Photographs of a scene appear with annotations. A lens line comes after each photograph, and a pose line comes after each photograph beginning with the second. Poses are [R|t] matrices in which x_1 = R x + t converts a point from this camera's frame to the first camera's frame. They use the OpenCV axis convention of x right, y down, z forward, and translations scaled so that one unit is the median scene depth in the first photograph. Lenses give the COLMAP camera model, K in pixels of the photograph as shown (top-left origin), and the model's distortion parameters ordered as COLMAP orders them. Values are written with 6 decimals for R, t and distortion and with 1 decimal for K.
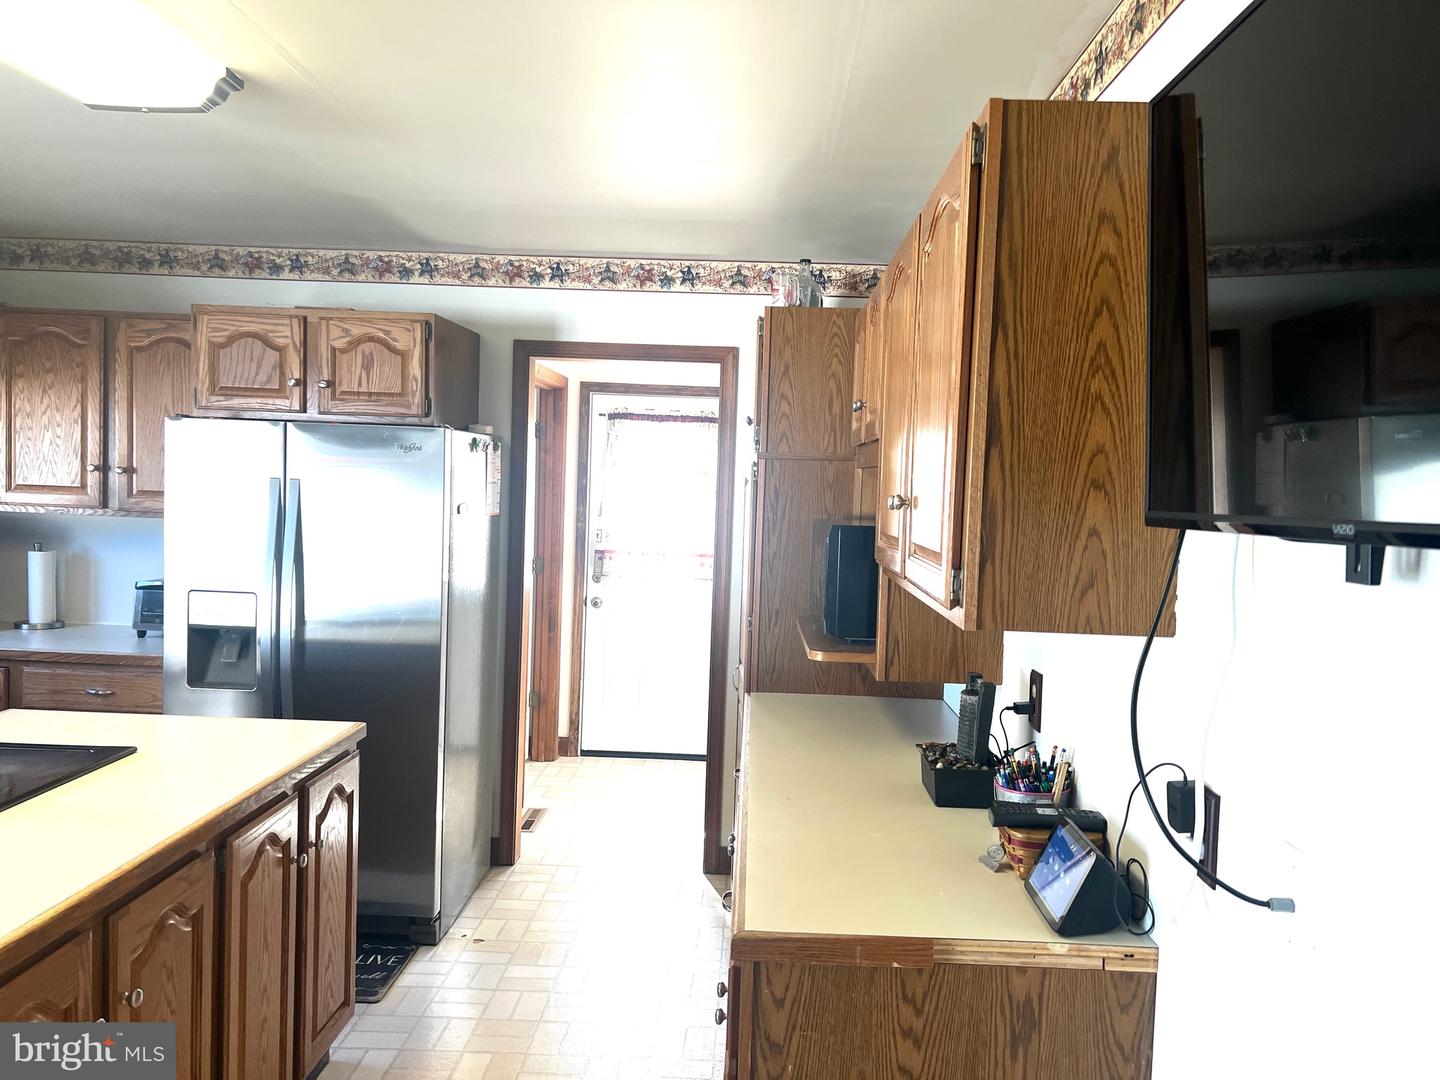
lens RADIAL K [[1085.0, 0, 720.0], [0, 1085.0, 540.0], [0, 0, 1]] dist [0.056762, -0.049419]
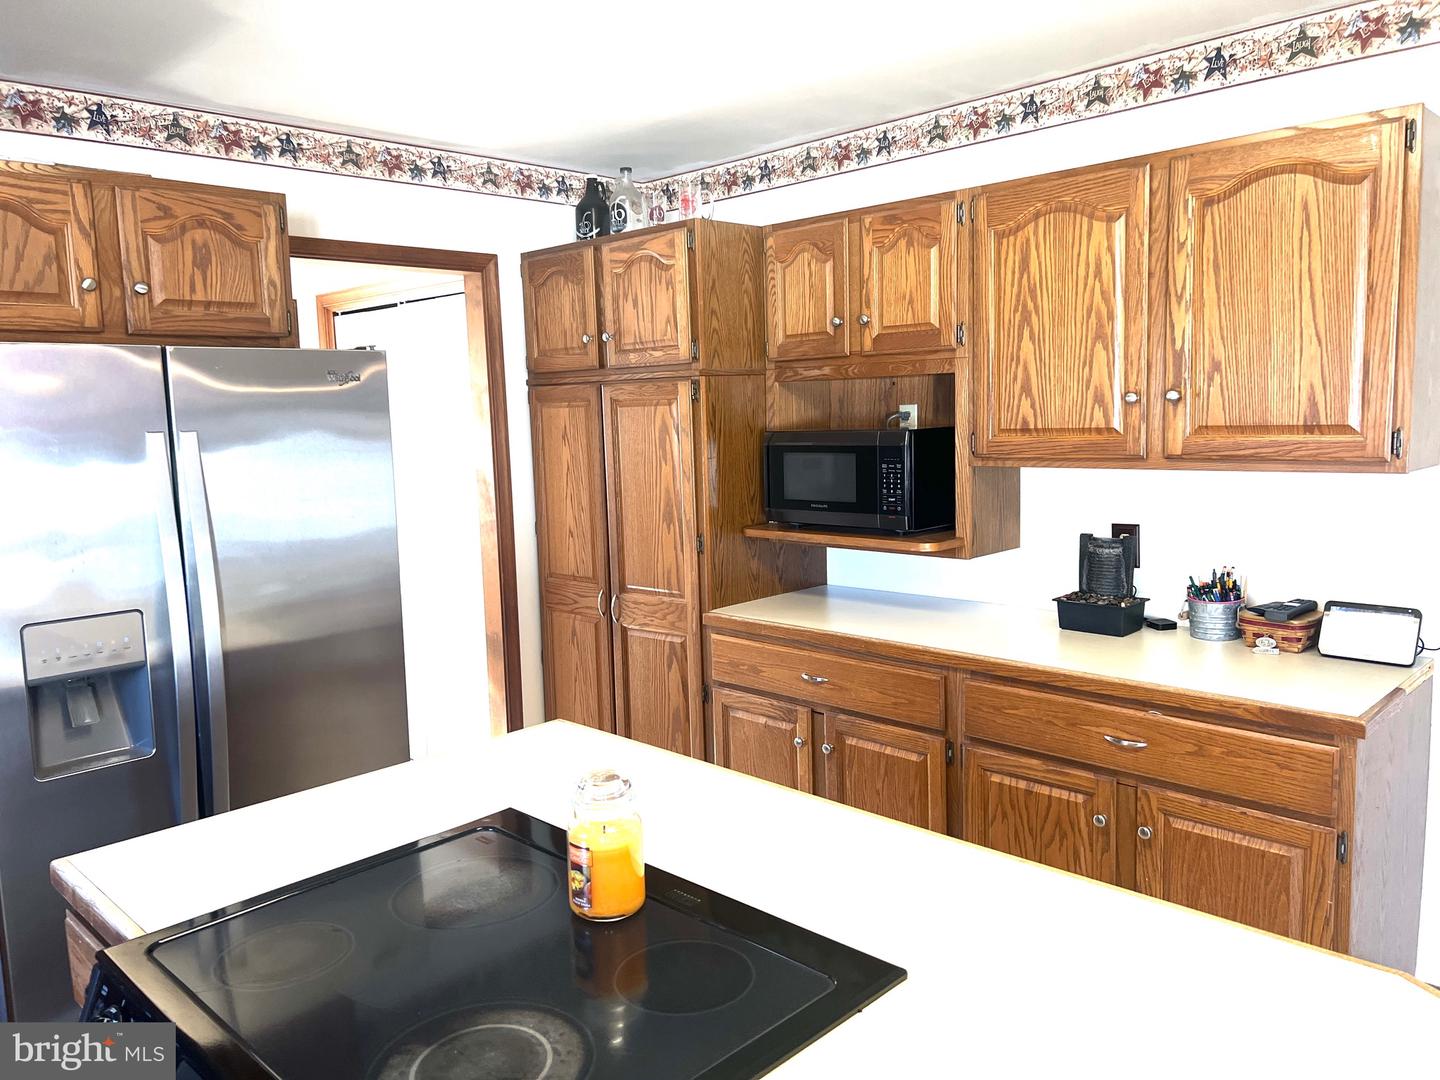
lens RADIAL K [[1080.3, 0, 713.4], [0, 1080.3, 540.9], [0, 0, 1]] dist [0.055119, -0.058888]
pose [[0.682716, -0.146195, 0.715909, -0.615243], [0.091405, 0.989171, 0.114831, -0.033477], [-0.724944, -0.012959, 0.688685, 0.275932]]
